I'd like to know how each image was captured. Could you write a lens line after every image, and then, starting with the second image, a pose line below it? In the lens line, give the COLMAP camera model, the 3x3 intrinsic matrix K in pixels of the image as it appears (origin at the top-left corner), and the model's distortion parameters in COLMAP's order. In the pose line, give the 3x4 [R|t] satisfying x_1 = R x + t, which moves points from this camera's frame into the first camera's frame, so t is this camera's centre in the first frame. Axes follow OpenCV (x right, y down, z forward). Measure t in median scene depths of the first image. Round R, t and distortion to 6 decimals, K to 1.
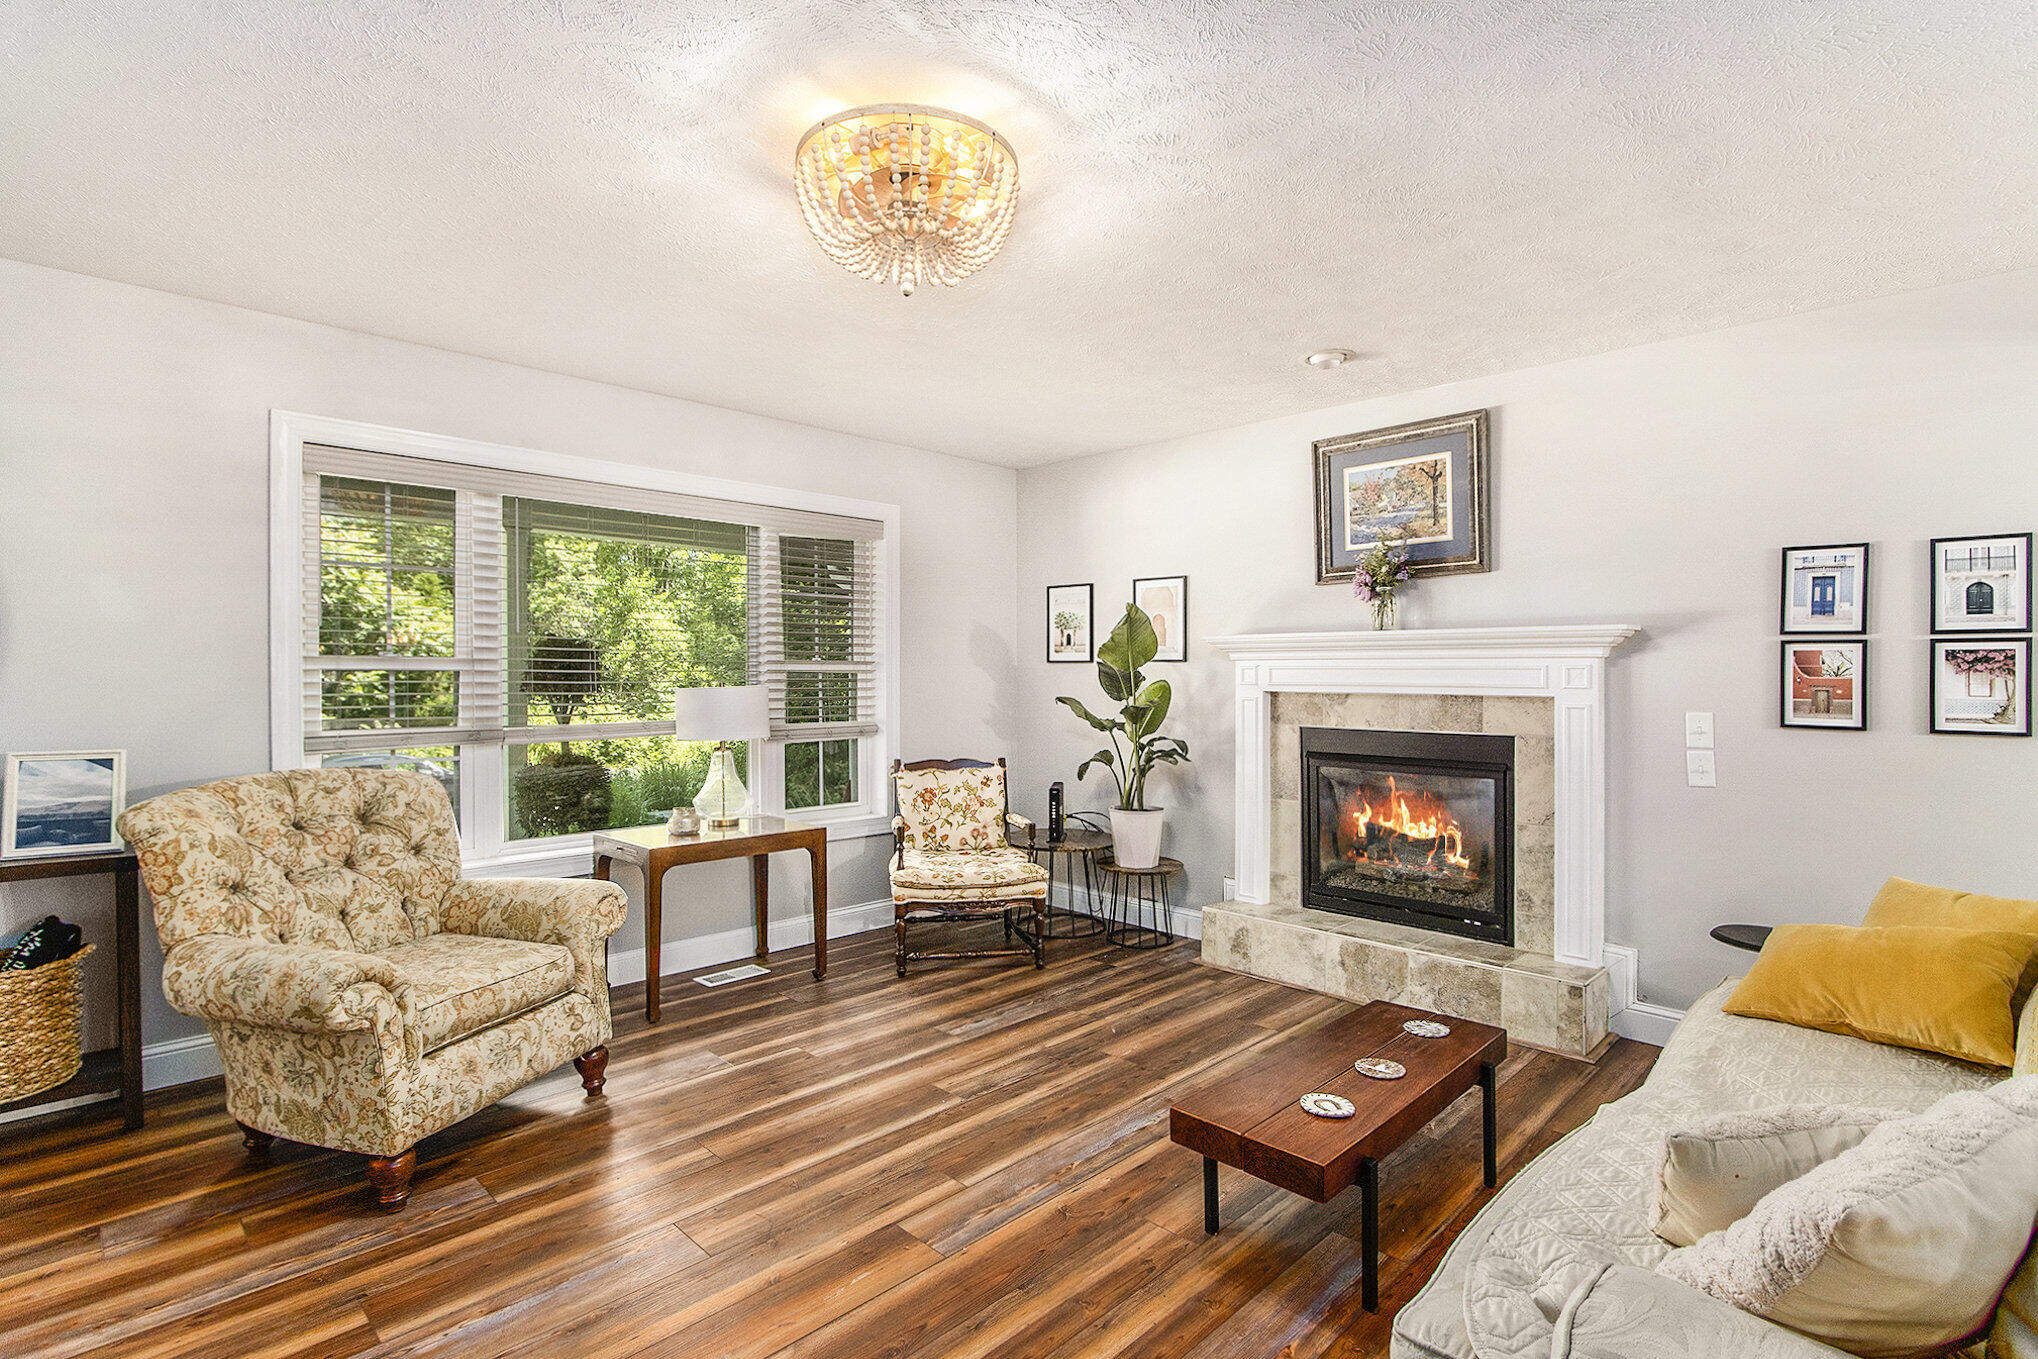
lens RADIAL K [[971.9, 0, 1022.4], [0, 971.9, 677.8], [0, 0, 1]] dist [-0.018838, 0.002004]
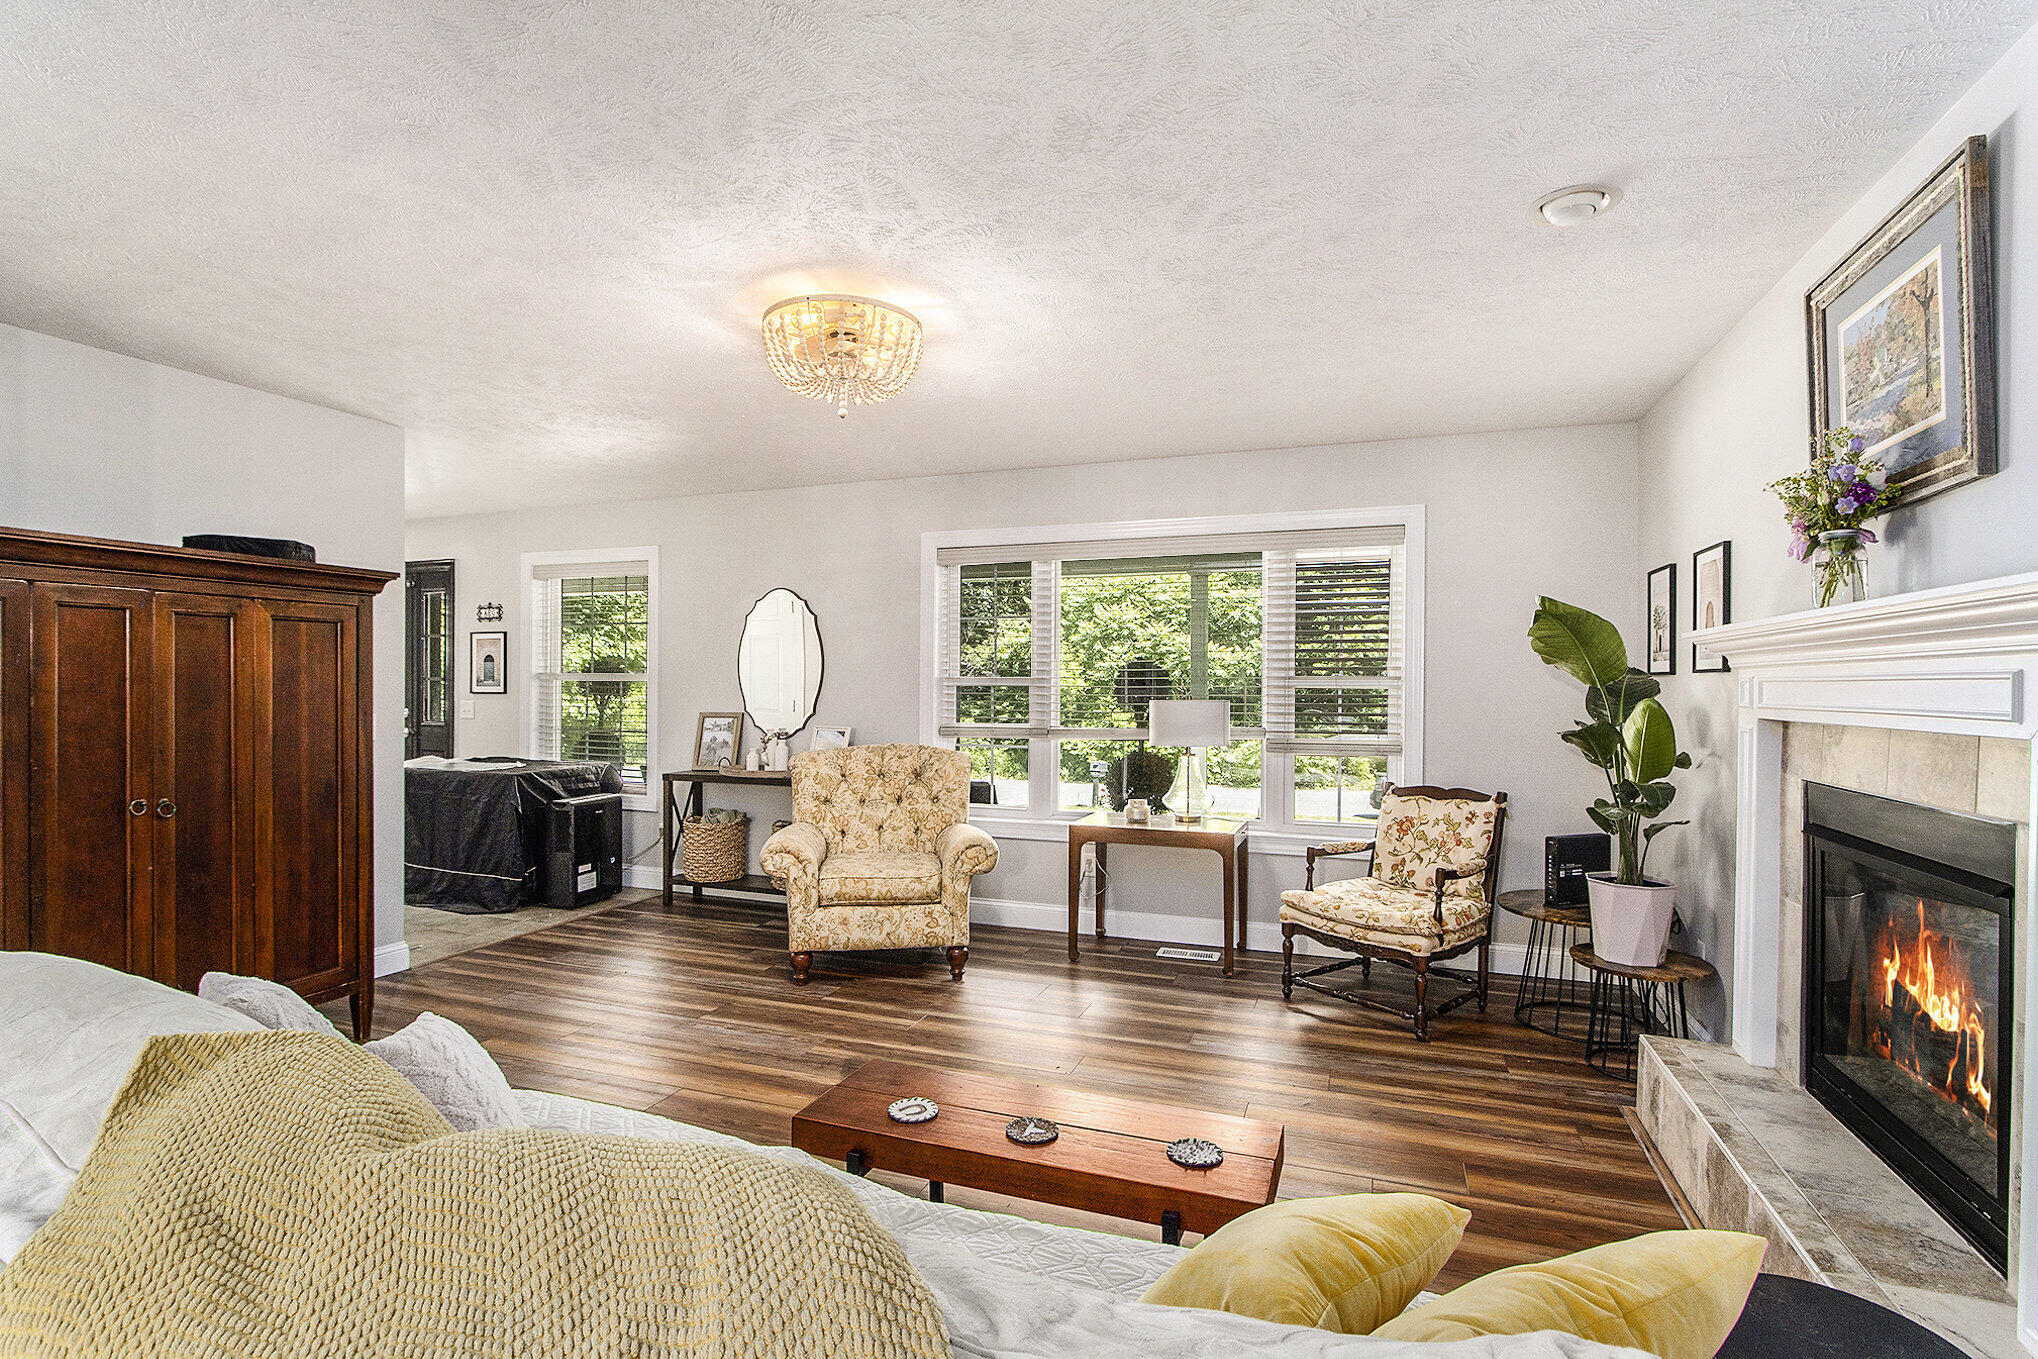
lens RADIAL K [[971.9, 0, 1011.8], [0, 971.9, 688.7], [0, 0, 1]] dist [-0.018838, 0.002004]
pose [[0.407594, 0.001752, -0.913162, 0.661287], [-0.006567, 0.999978, -0.001013, -0.001392], [0.913140, 0.006409, 0.407597, 0.347557]]
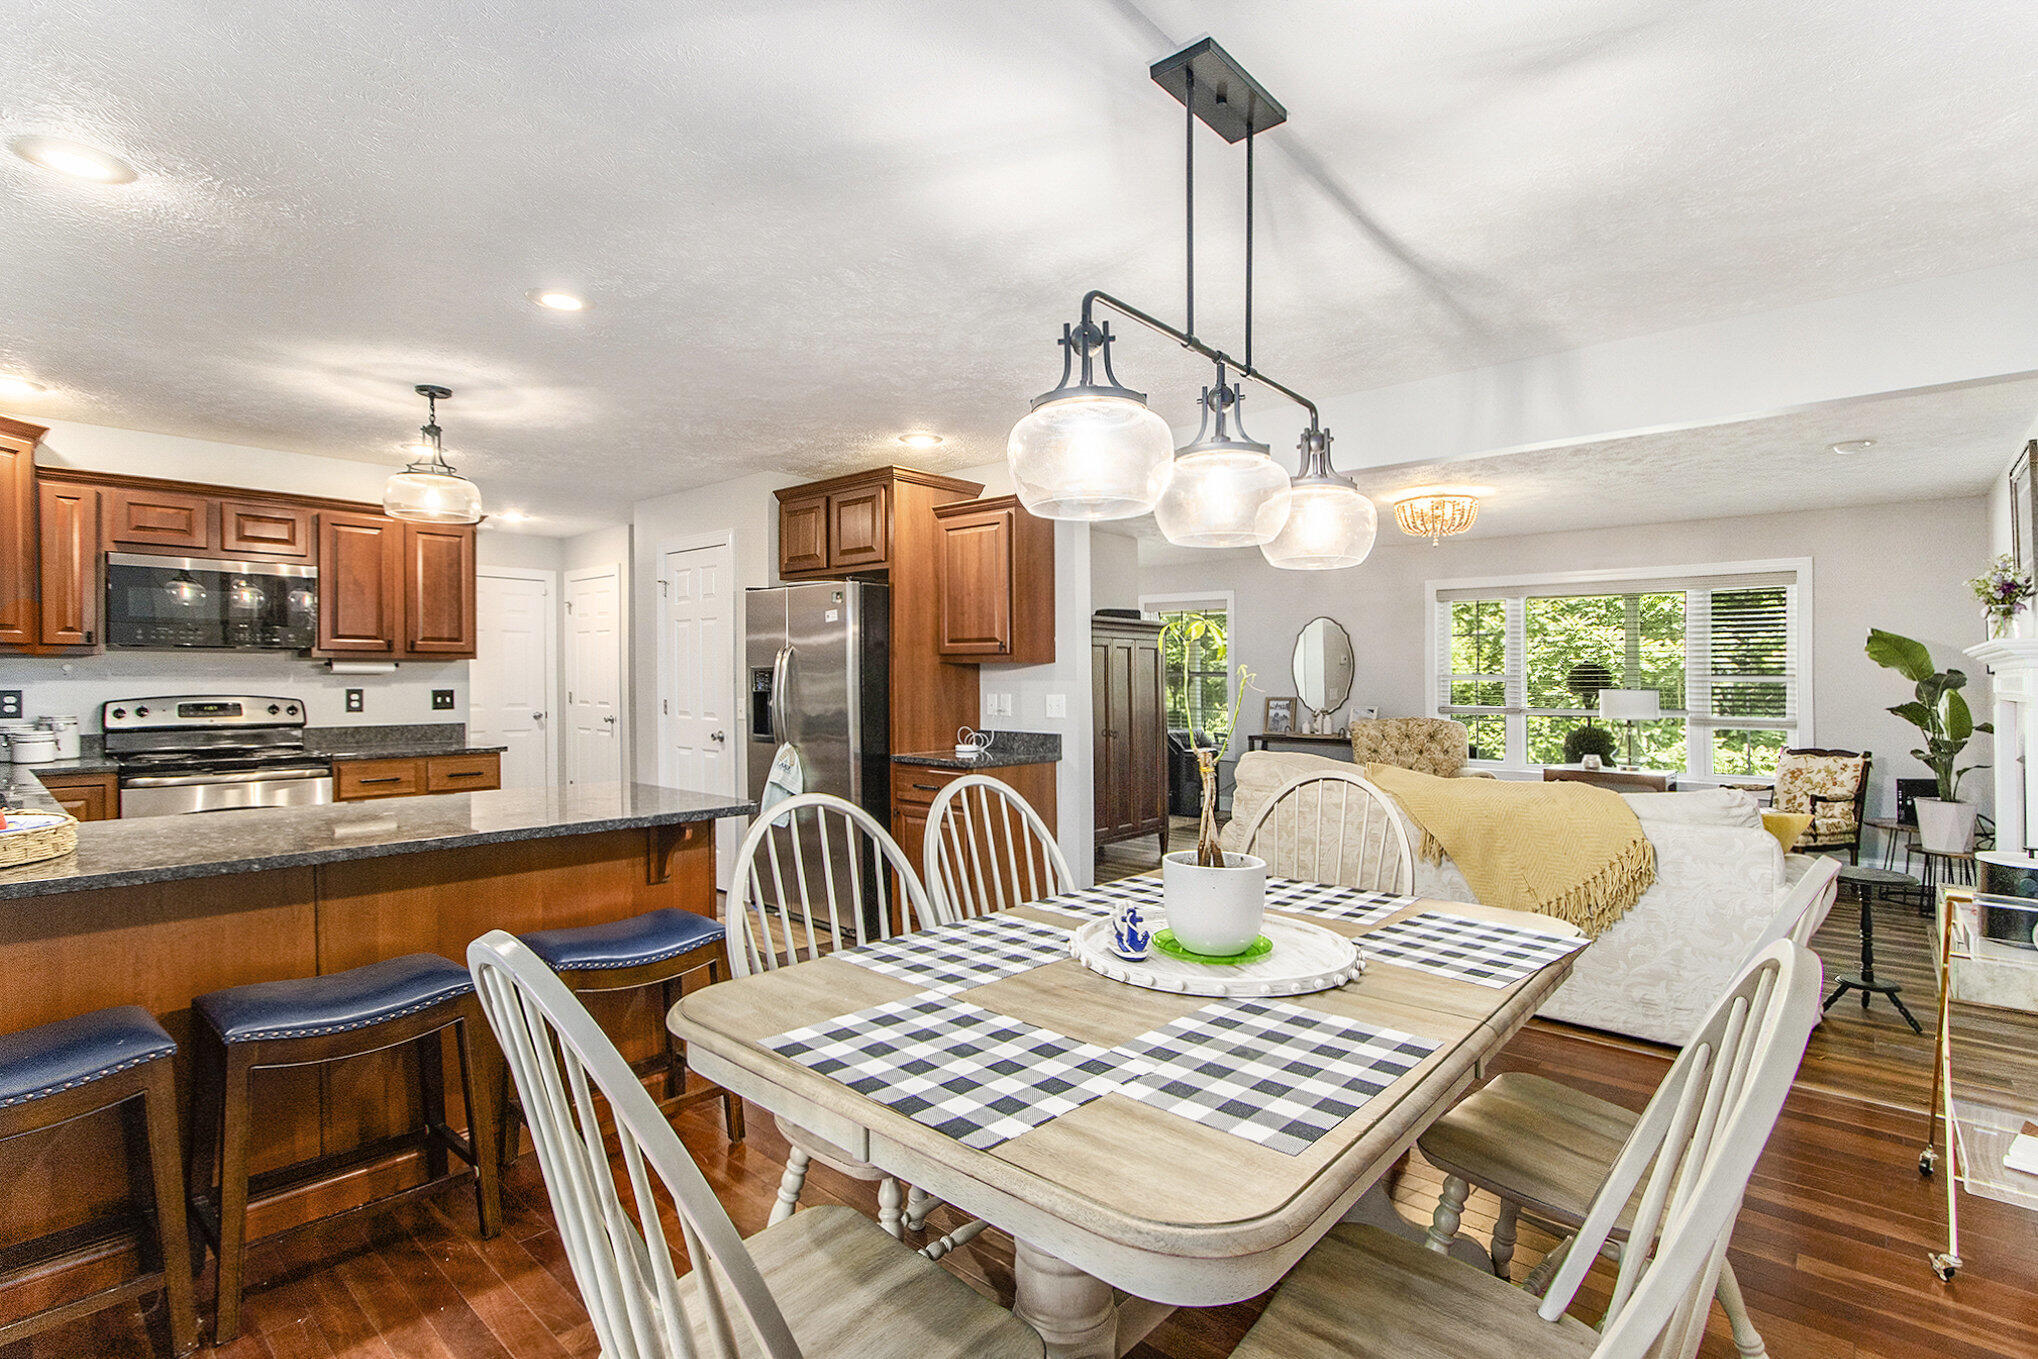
lens RADIAL K [[971.9, 0, 1016.3], [0, 971.9, 645.9], [0, 0, 1]] dist [-0.018838, 0.002004]
pose [[0.052702, -0.035243, -0.997988, 1.377690], [-0.011092, 0.999295, -0.035874, 0.004138], [0.998549, 0.012960, 0.052274, -0.187967]]
